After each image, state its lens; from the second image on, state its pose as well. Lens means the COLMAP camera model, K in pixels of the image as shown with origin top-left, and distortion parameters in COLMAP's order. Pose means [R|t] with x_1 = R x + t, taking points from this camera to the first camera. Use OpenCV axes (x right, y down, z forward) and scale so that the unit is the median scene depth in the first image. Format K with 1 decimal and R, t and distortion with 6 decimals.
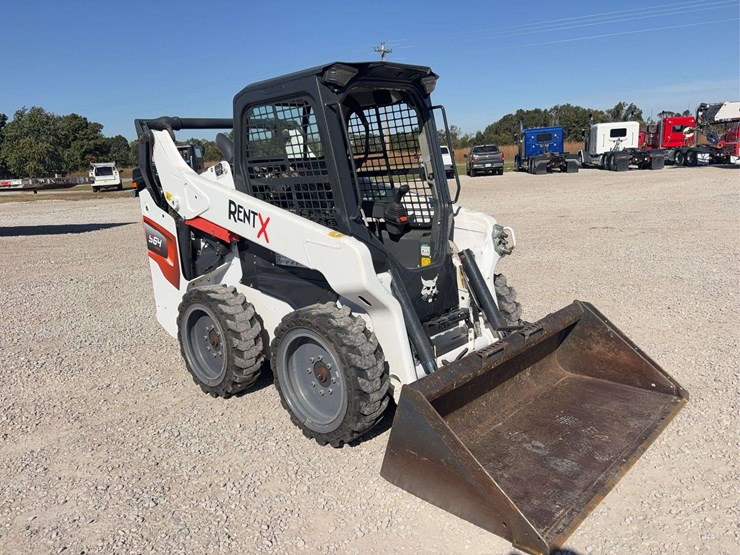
lens RADIAL K [[564.4, 0, 374.9], [0, 564.4, 281.5], [0, 0, 1]] dist [0.062461, -0.063856]
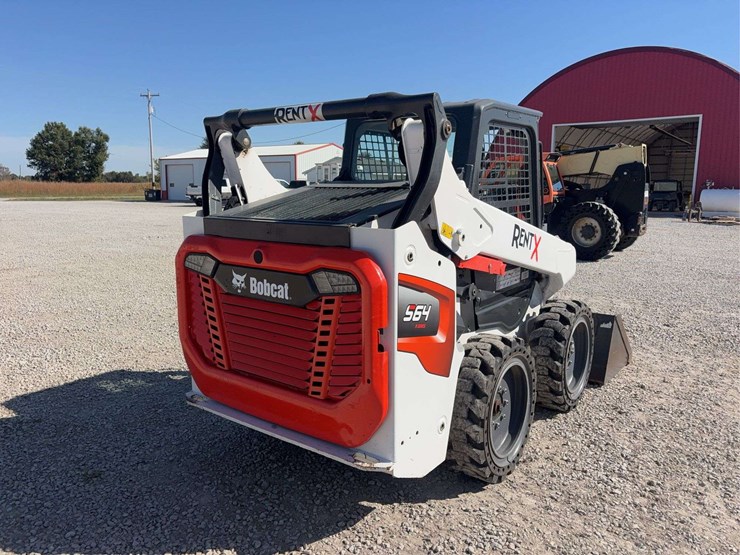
lens RADIAL K [[563.7, 0, 370.0], [0, 563.7, 277.5], [0, 0, 1]] dist [0.066227, -0.068479]
pose [[-0.120744, -0.103187, 0.987306, -1.032606], [0.214169, 0.968452, 0.127409, -0.208365], [-0.969305, 0.226834, -0.094835, 1.225722]]
